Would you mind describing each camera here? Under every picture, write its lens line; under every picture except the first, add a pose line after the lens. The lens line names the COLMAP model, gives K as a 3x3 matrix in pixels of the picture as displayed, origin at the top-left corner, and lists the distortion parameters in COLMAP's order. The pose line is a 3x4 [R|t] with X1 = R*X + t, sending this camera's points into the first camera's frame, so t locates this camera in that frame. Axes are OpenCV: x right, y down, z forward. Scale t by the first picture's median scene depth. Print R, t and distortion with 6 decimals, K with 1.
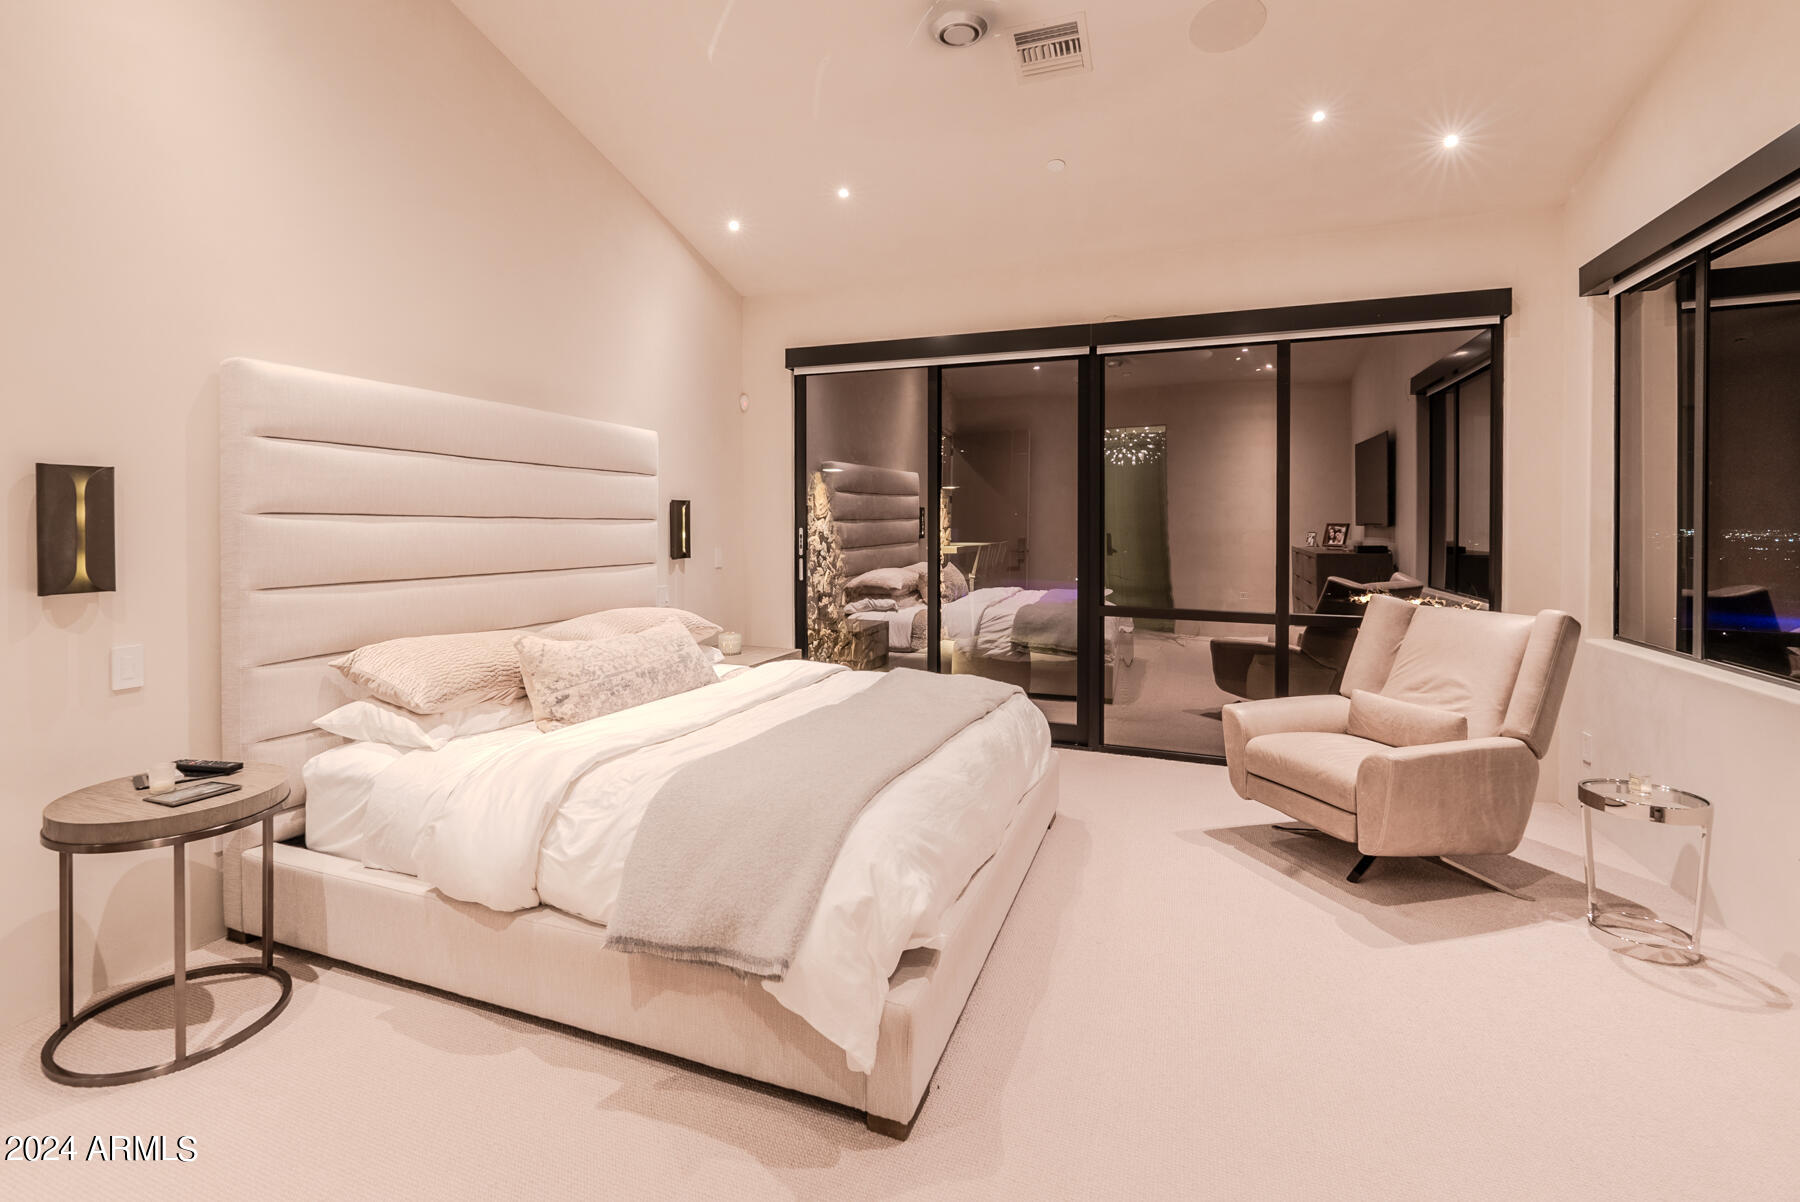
lens RADIAL K [[803.1, 0, 895.9], [0, 803.1, 551.4], [0, 0, 1]] dist [-0.001745, -0.000529]
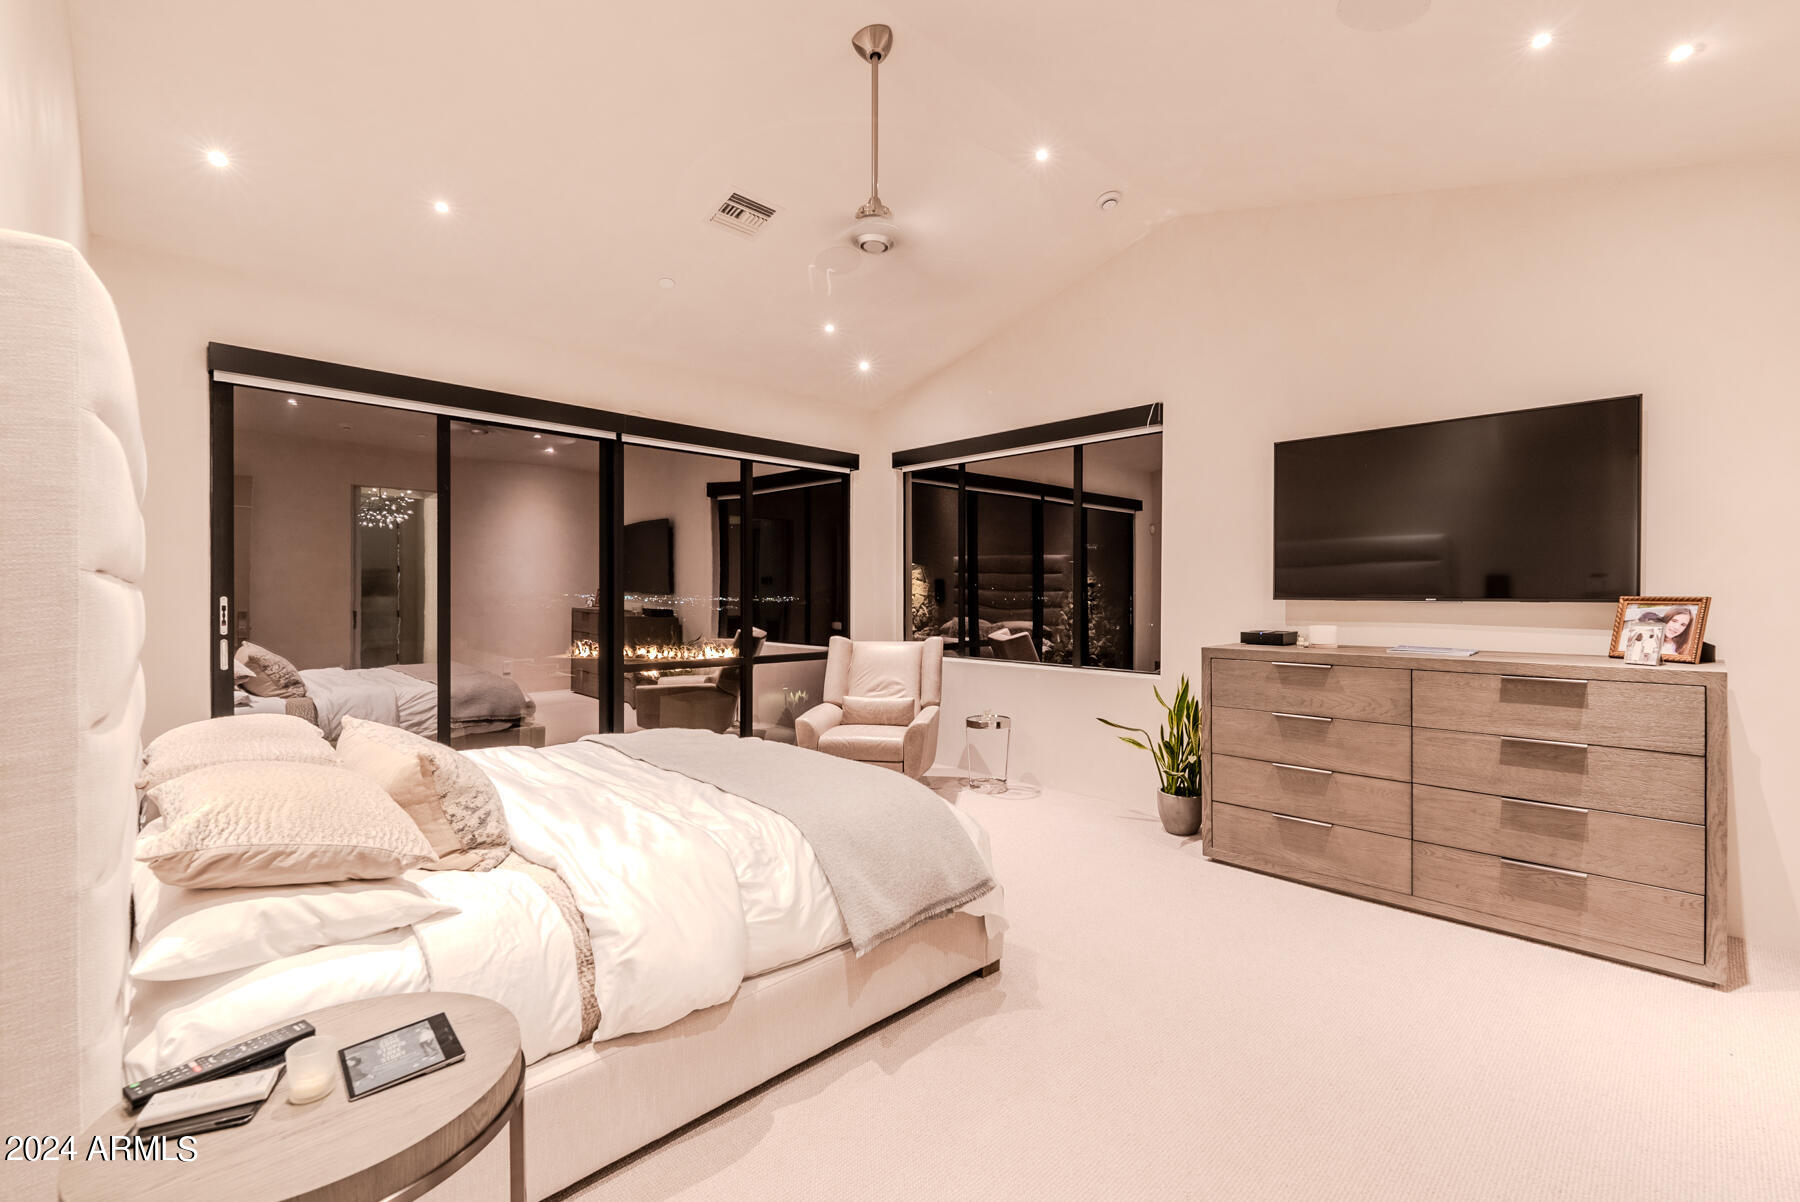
lens RADIAL K [[749.6, 0, 902.6], [0, 749.6, 631.3], [0, 0, 1]] dist [0.000764, 0.000021]
pose [[0.422645, -0.045752, 0.905140, -0.786425], [0.029259, 0.998893, 0.036828, -0.009211], [-0.905823, 0.010918, 0.423516, 0.288199]]
